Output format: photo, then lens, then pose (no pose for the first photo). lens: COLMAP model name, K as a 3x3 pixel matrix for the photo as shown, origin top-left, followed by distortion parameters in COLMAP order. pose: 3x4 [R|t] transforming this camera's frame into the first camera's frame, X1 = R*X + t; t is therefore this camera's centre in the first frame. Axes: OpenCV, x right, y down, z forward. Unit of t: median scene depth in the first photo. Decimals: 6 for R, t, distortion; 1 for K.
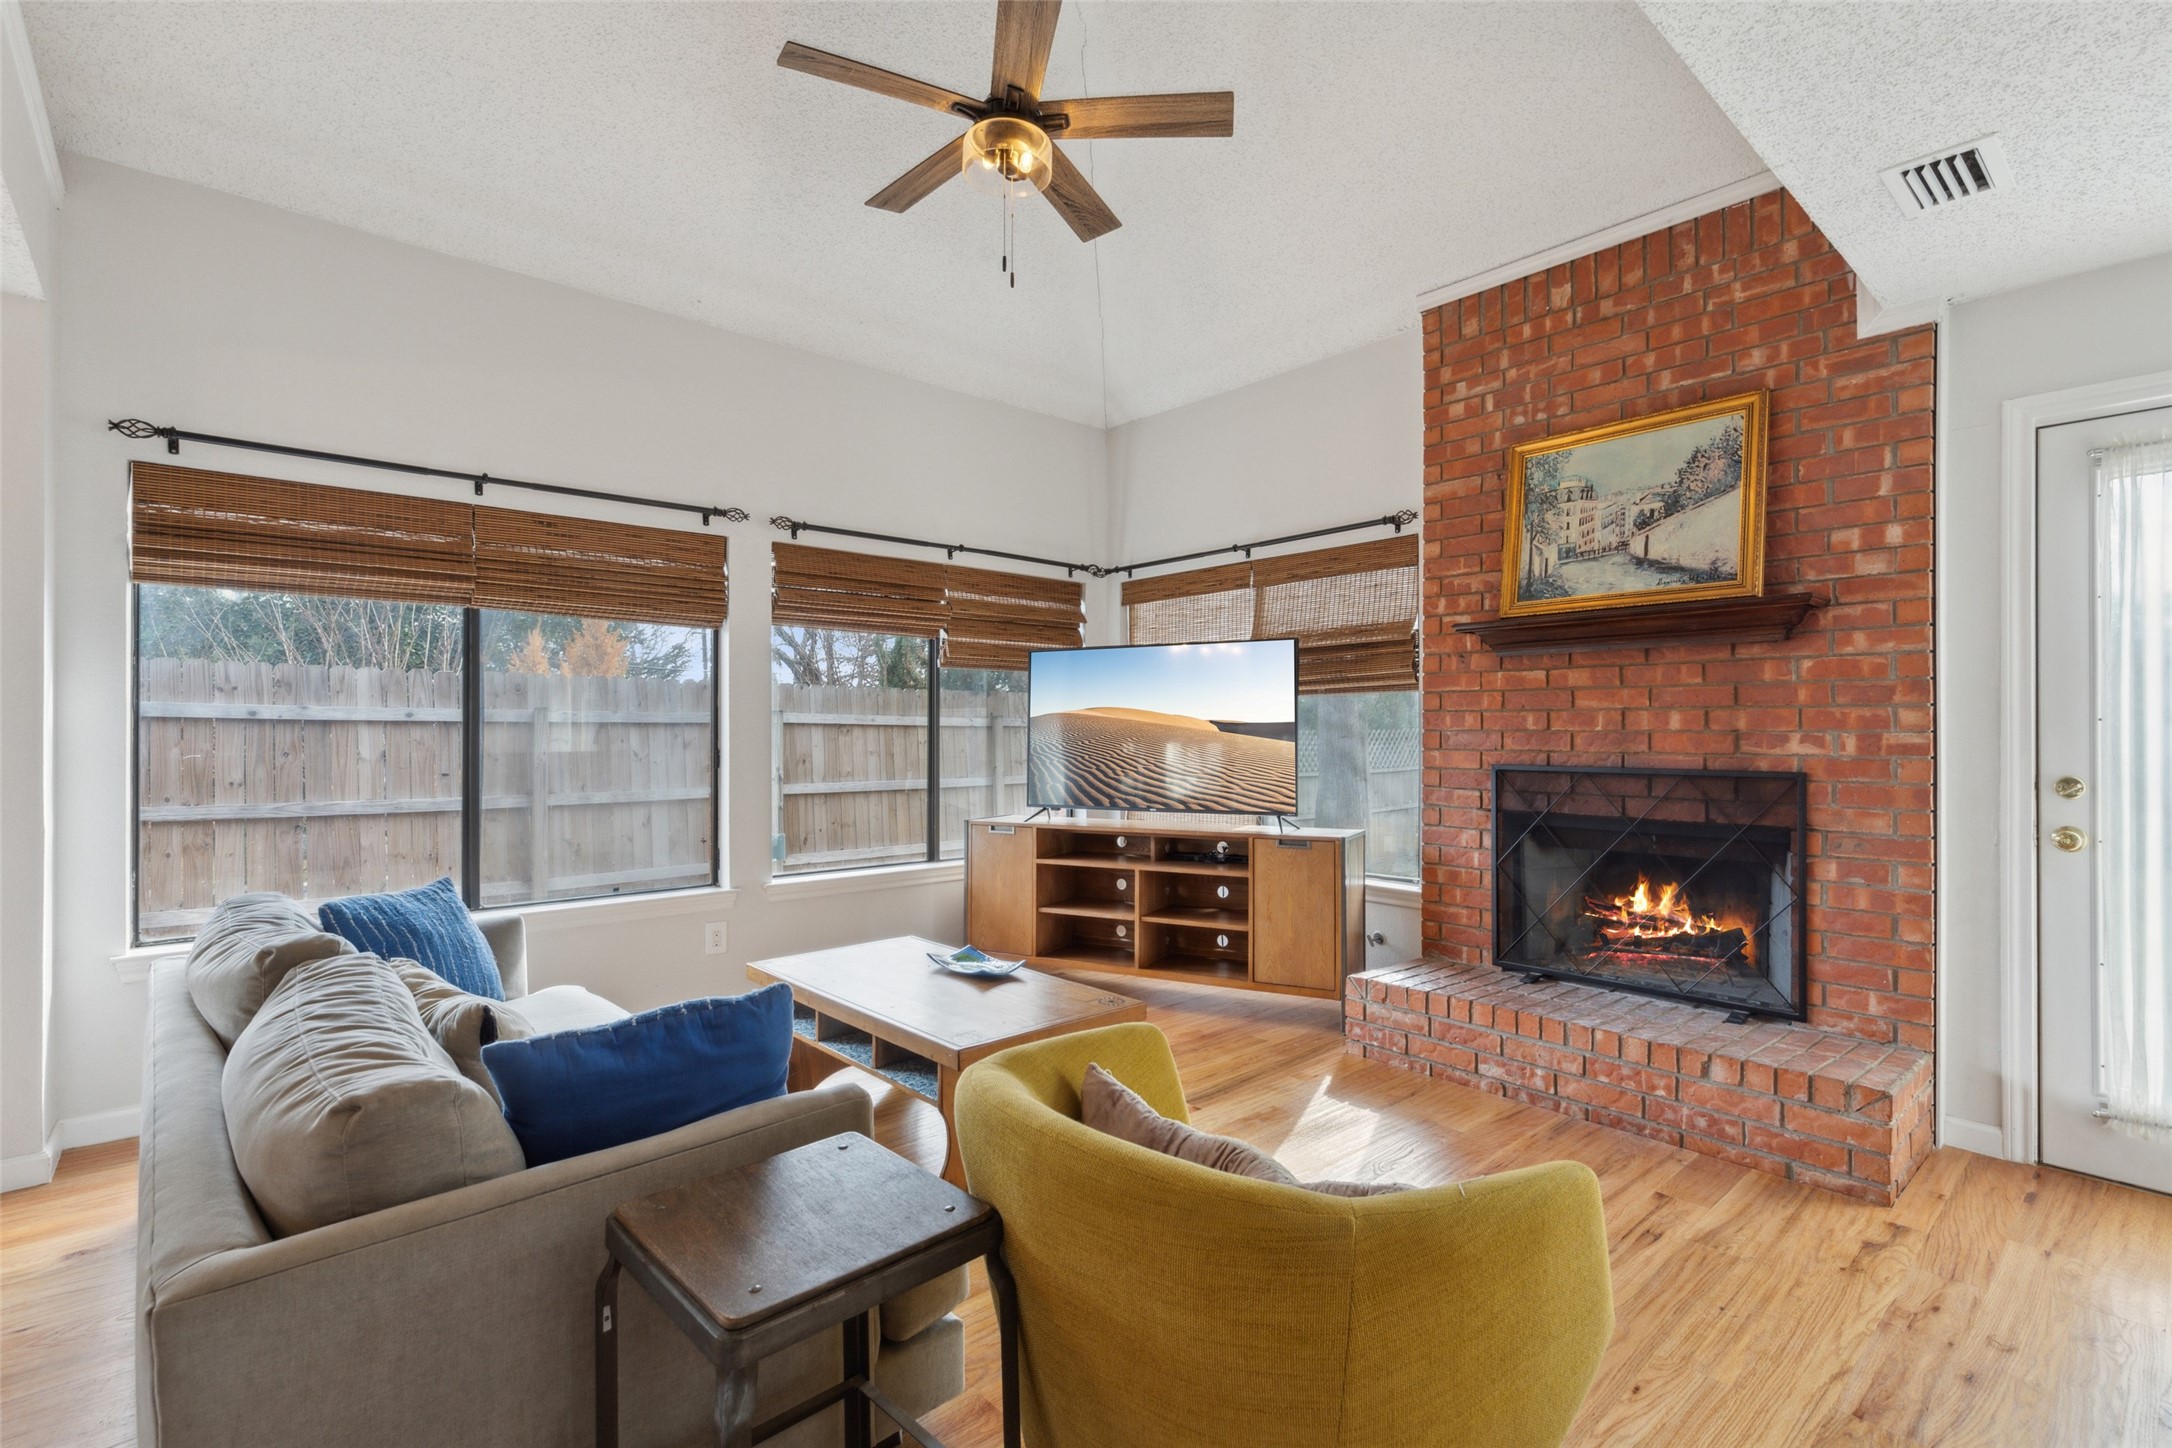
lens RADIAL K [[997.5, 0, 1091.5], [0, 997.5, 731.2], [0, 0, 1]] dist [0.009649, -0.003550]
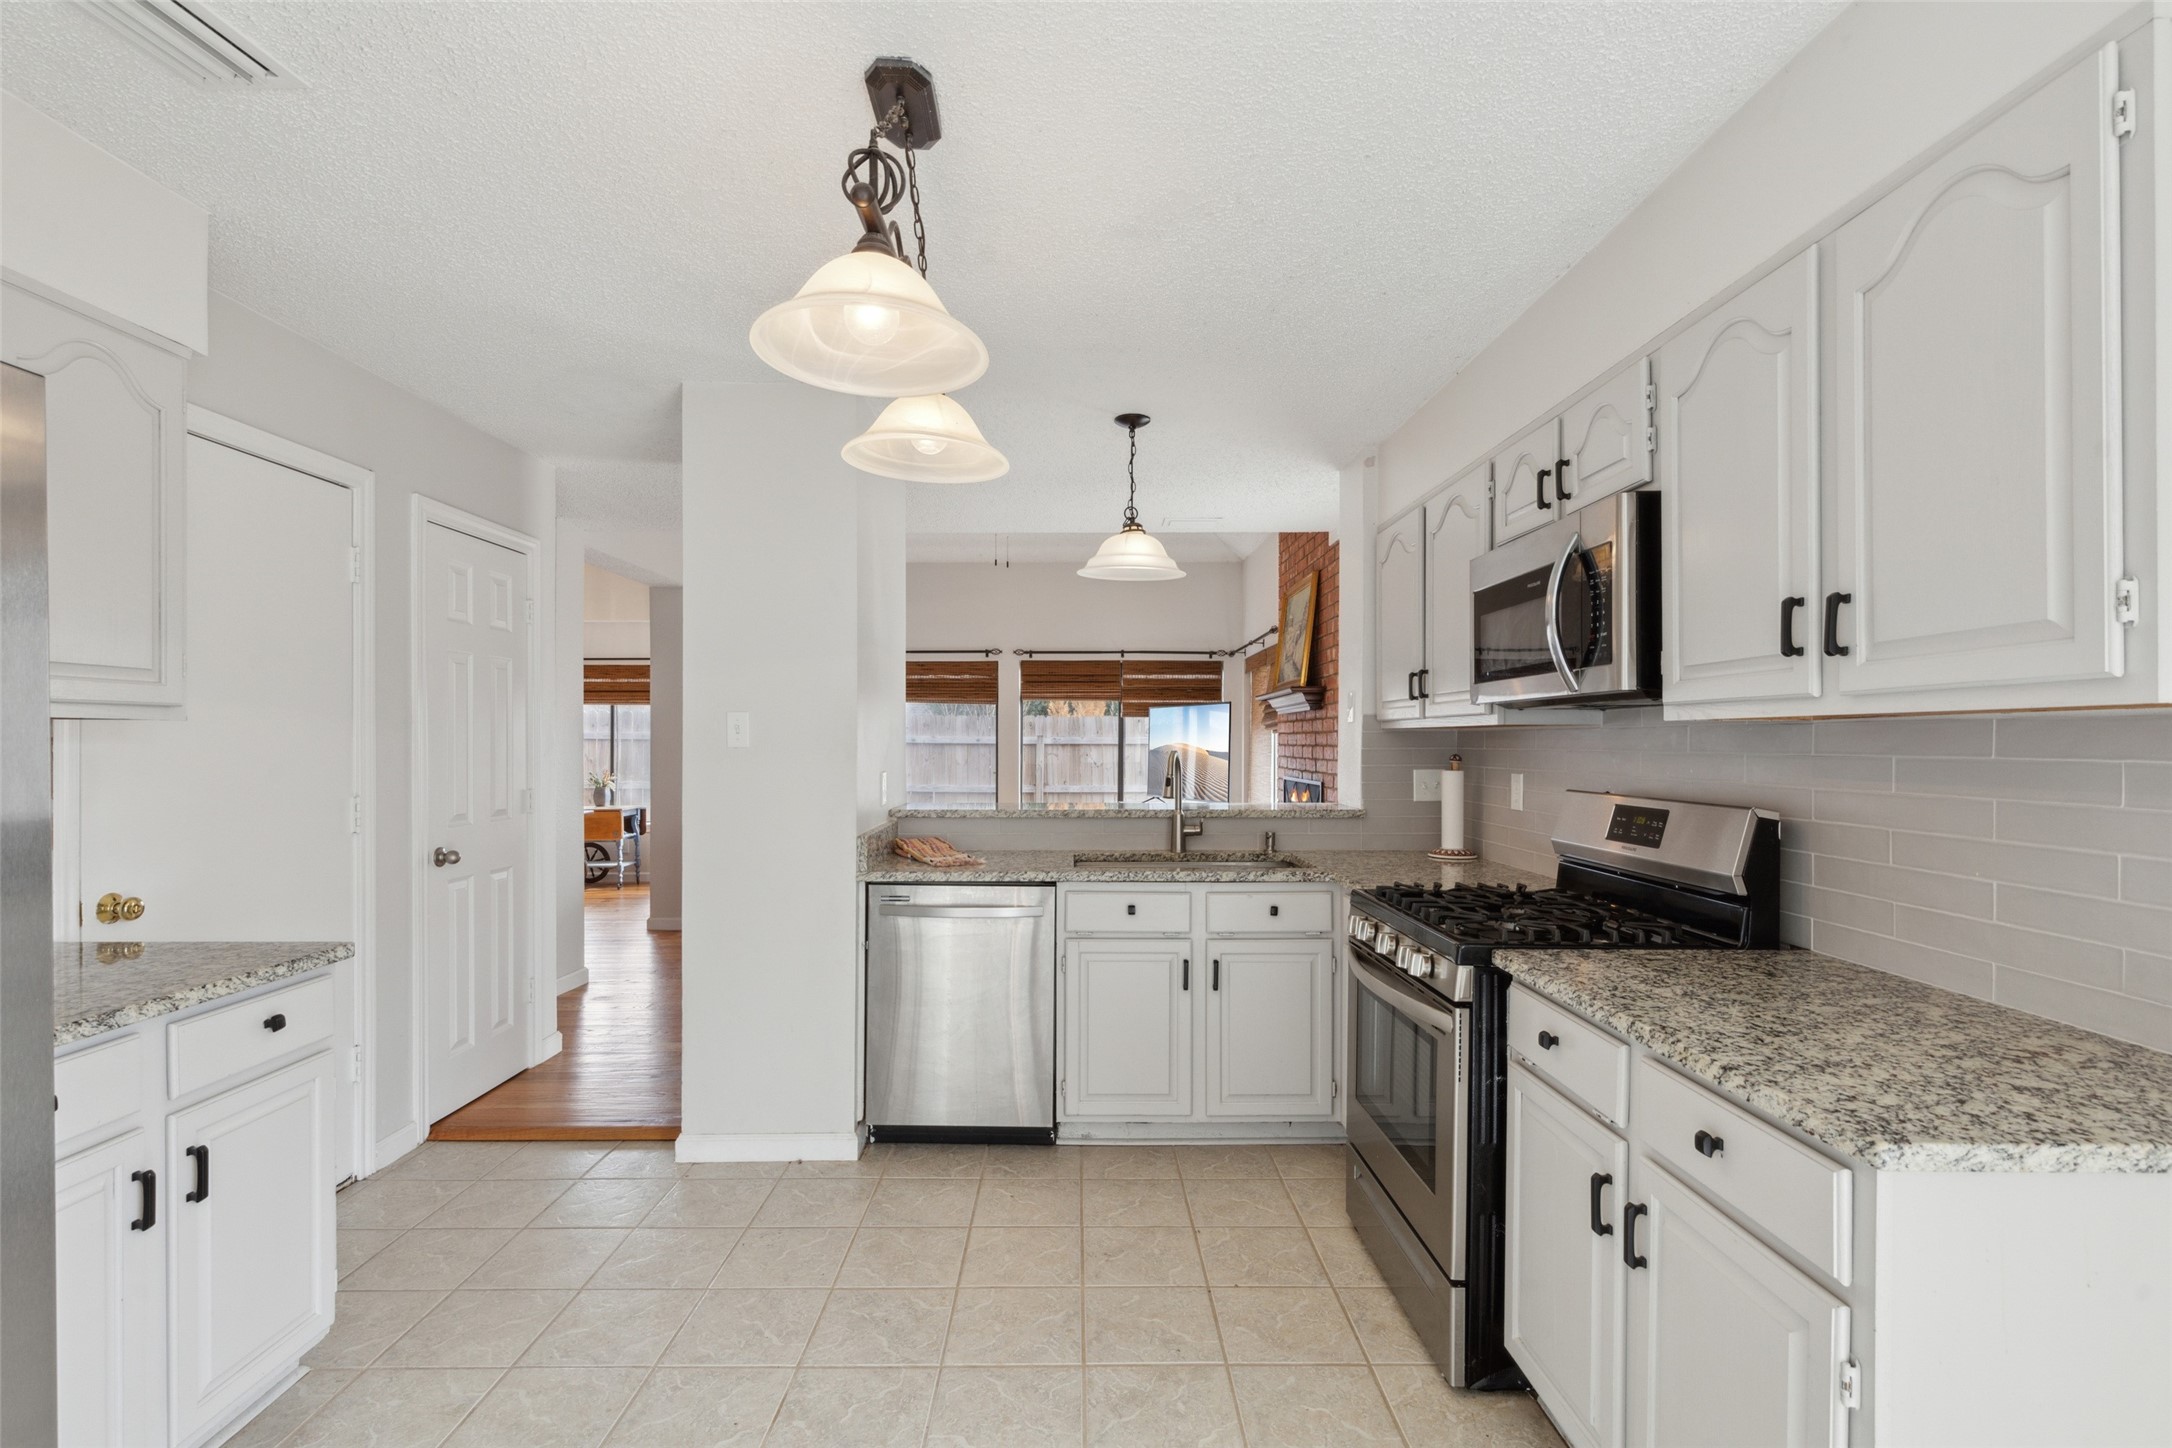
lens RADIAL K [[997.5, 0, 1088.2], [0, 997.5, 738.7], [0, 0, 1]] dist [0.009649, -0.003550]
pose [[0.754940, 0.001115, -0.655793, 0.987708], [-0.002186, 0.999997, -0.000816, -0.025218], [0.655791, 0.002049, 0.754940, -0.394779]]
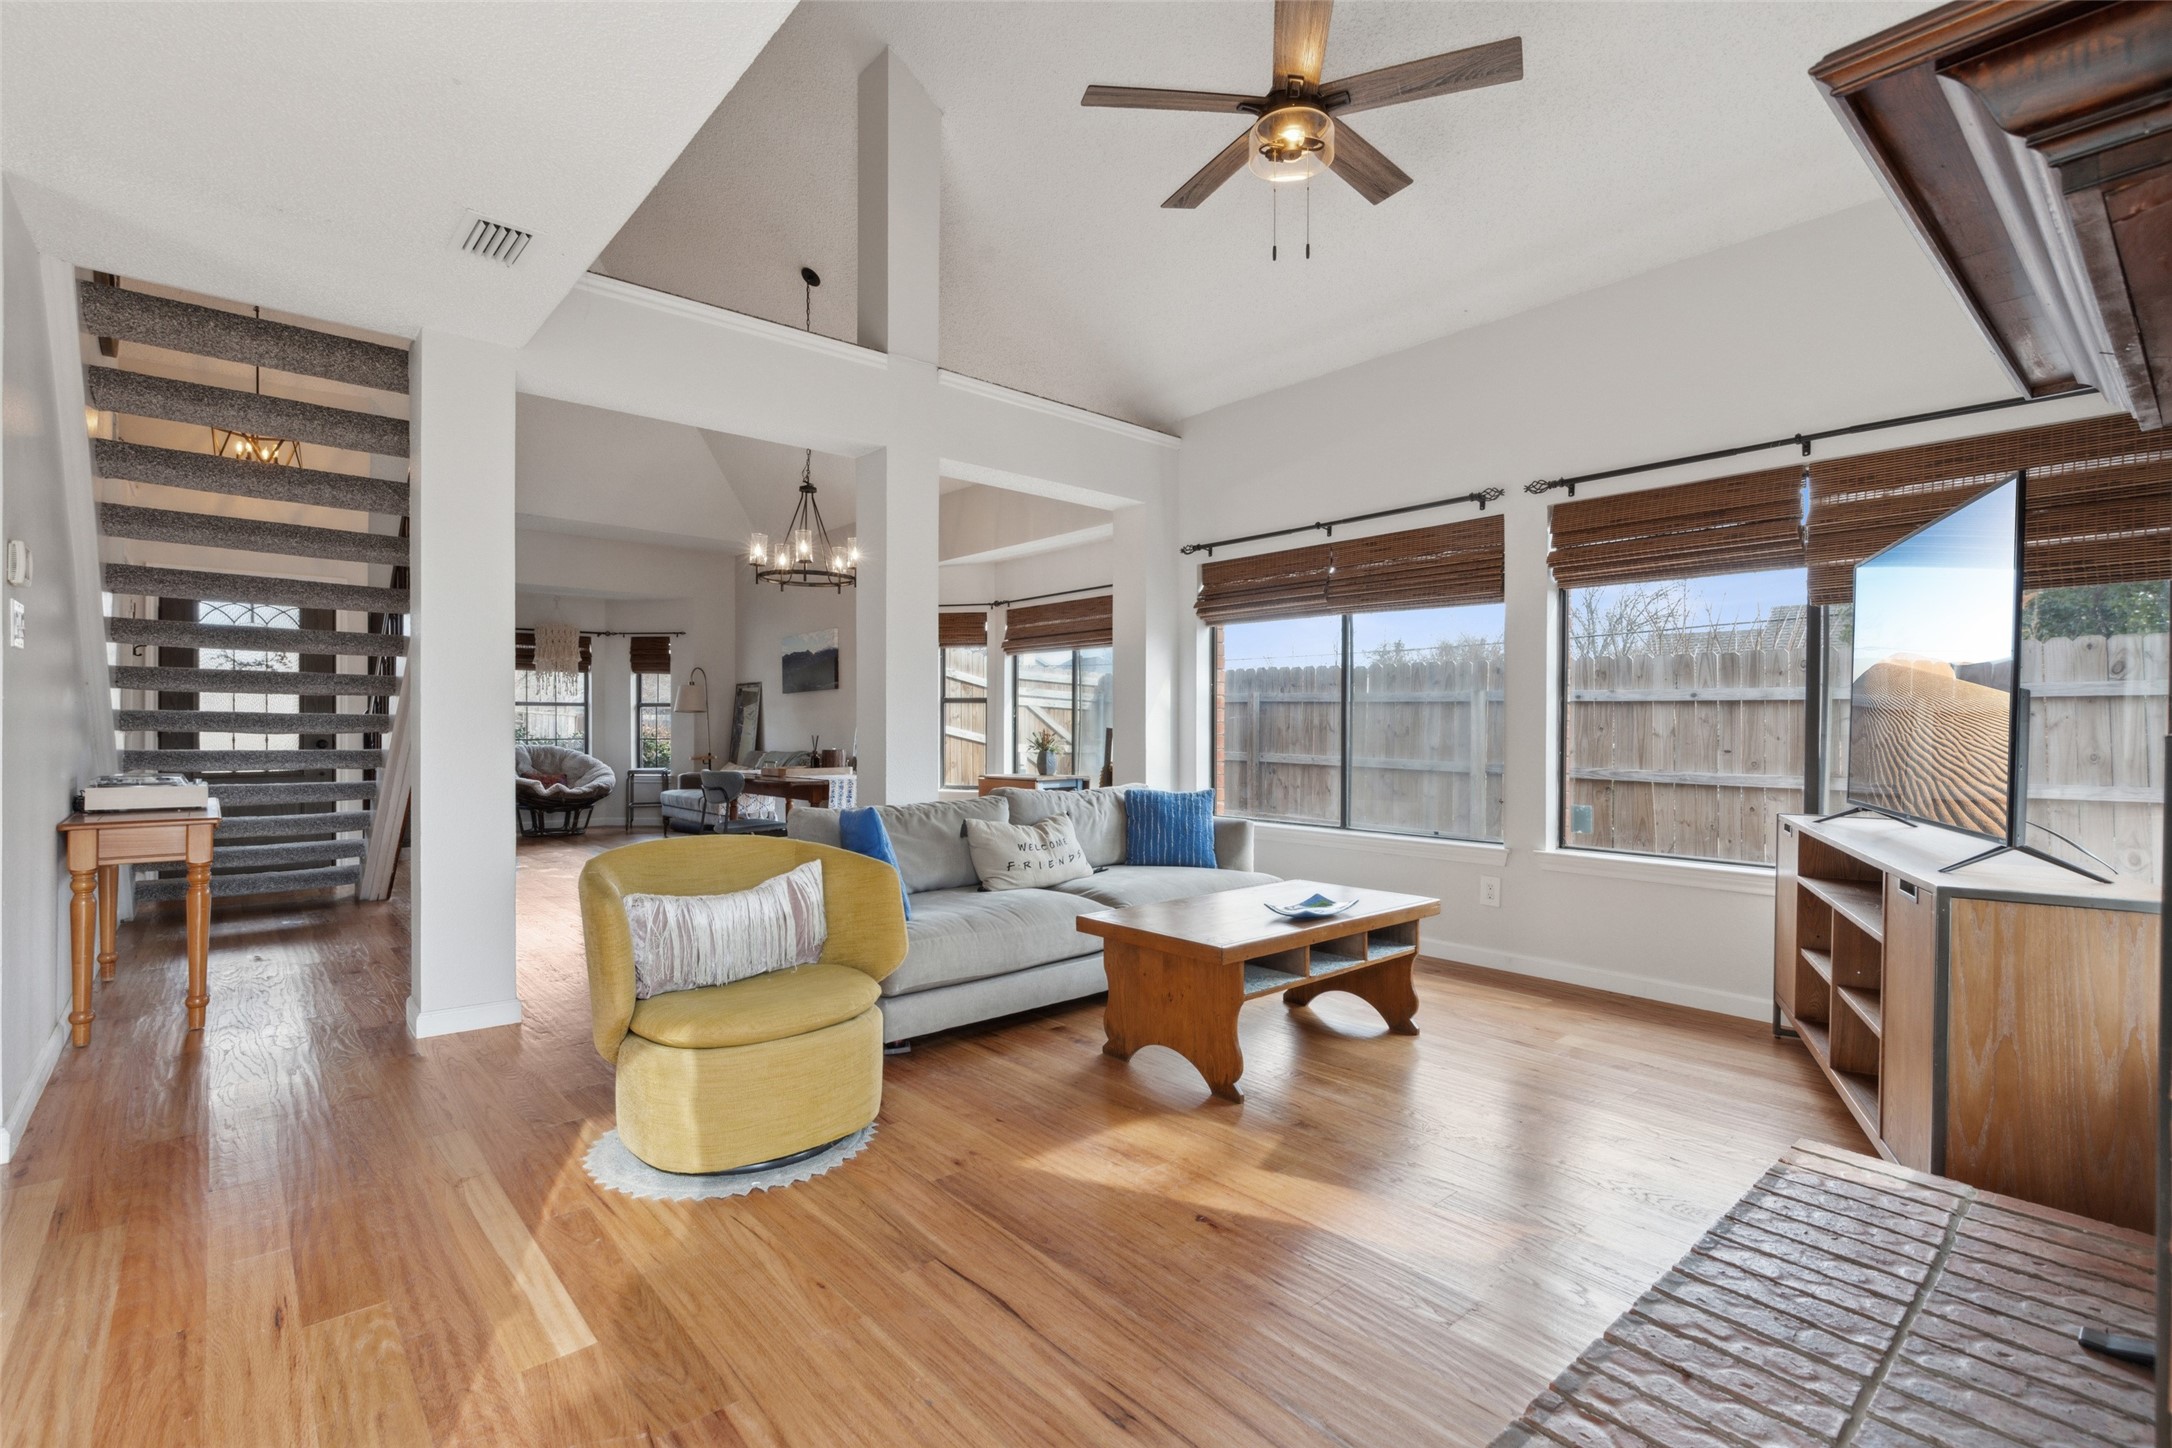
lens RADIAL K [[997.5, 0, 1083.9], [0, 997.5, 724.6], [0, 0, 1]] dist [0.009649, -0.003550]
pose [[-0.021175, 0.001285, -0.999775, 0.595537], [-0.003857, 0.999992, 0.001367, 0.023915], [0.999768, 0.003885, -0.021170, 0.493763]]
